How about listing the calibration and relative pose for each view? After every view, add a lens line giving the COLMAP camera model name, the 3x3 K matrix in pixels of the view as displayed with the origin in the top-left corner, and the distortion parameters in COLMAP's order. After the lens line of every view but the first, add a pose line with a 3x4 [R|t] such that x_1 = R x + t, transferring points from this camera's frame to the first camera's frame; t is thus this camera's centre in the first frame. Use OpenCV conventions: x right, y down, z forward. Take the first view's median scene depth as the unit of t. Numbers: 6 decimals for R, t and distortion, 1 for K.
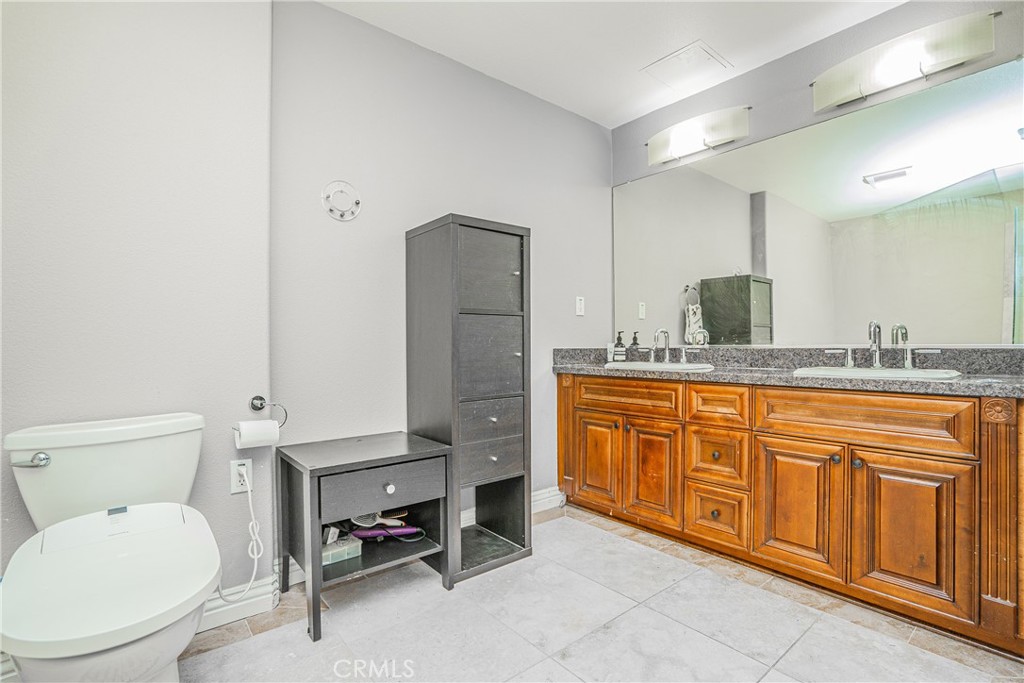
lens RADIAL K [[474.7, 0, 512.5], [0, 474.7, 346.9], [0, 0, 1]] dist [-0.061650, 0.021310]
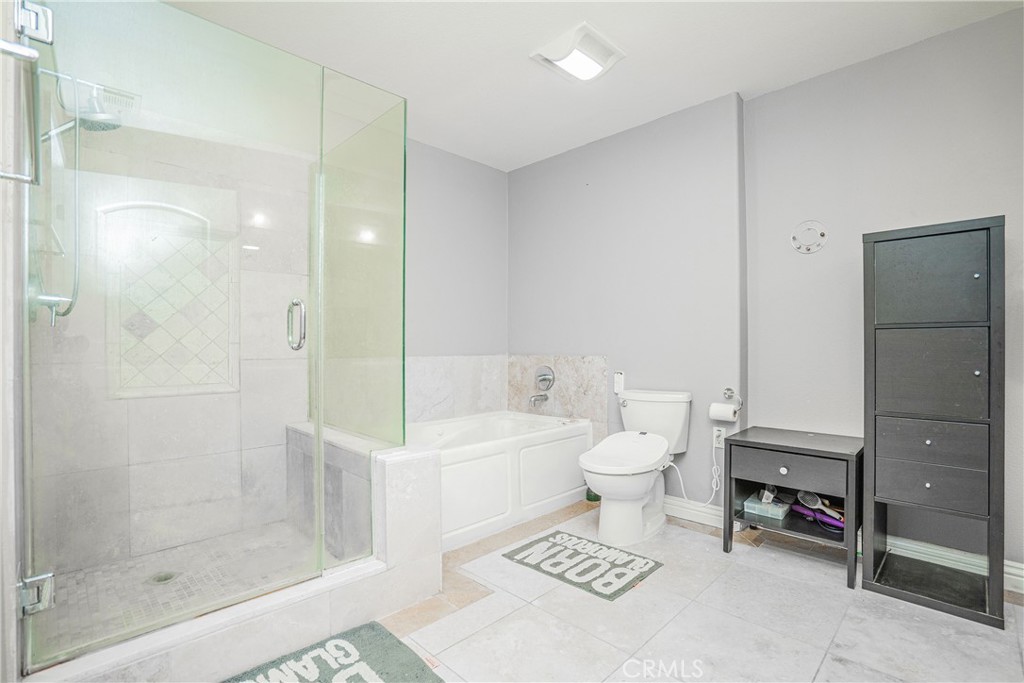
lens RADIAL K [[474.7, 0, 512.5], [0, 474.7, 346.9], [0, 0, 1]] dist [-0.061650, 0.021310]
pose [[0.103303, 0.014094, -0.994550, 0.761127], [-0.002113, 0.999900, 0.013951, -0.042021], [0.994648, 0.000660, 0.103323, 0.112434]]
